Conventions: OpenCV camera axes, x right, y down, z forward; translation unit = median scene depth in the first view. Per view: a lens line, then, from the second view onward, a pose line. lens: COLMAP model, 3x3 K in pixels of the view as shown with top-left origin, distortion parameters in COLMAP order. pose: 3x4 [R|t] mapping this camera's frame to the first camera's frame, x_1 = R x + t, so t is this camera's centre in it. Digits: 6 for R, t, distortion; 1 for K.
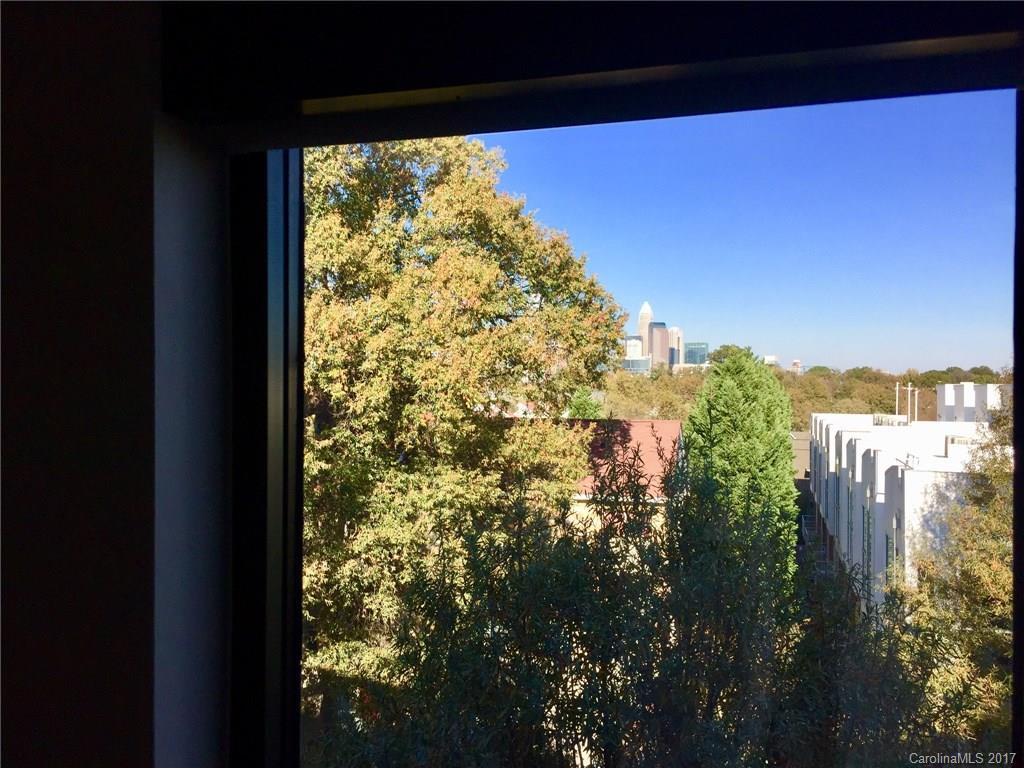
lens RADIAL K [[876.7, 0, 512.5], [0, 876.7, 384.4], [0, 0, 1]] dist [0.033451, 0.017046]
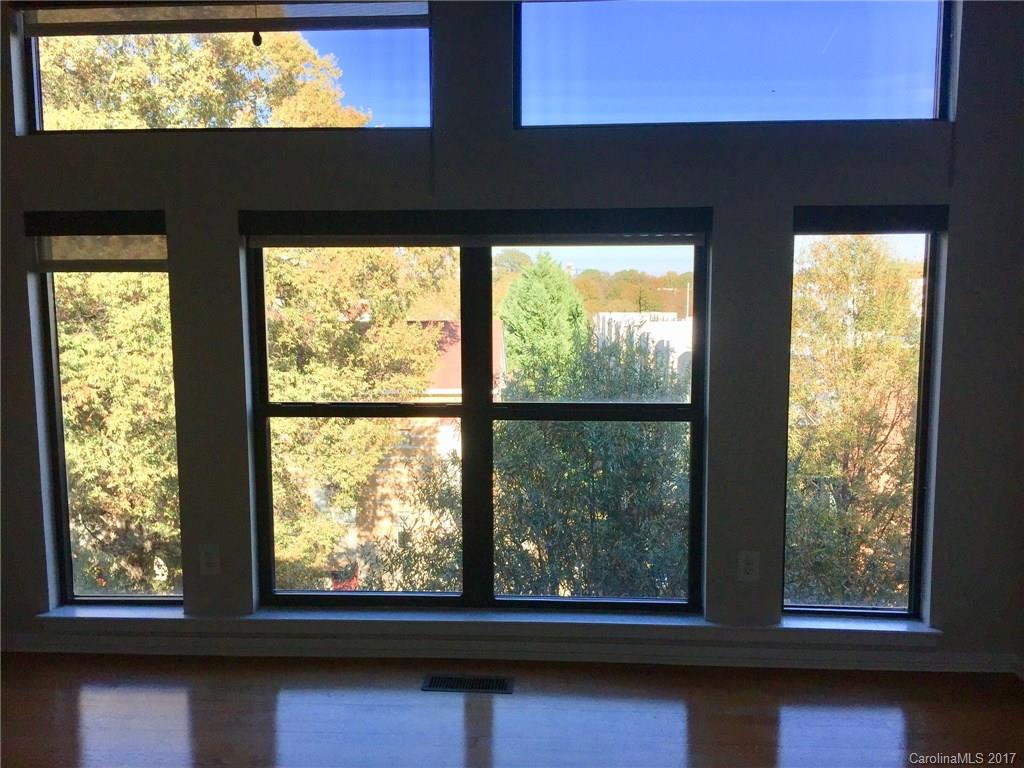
lens RADIAL K [[876.7, 0, 512.9], [0, 876.7, 376.0], [0, 0, 1]] dist [0.033451, 0.017046]
pose [[0.968578, -0.033999, 0.246376, -0.101517], [0.009273, 0.994860, 0.100833, -0.000186], [-0.248538, -0.095380, 0.963915, -0.111828]]
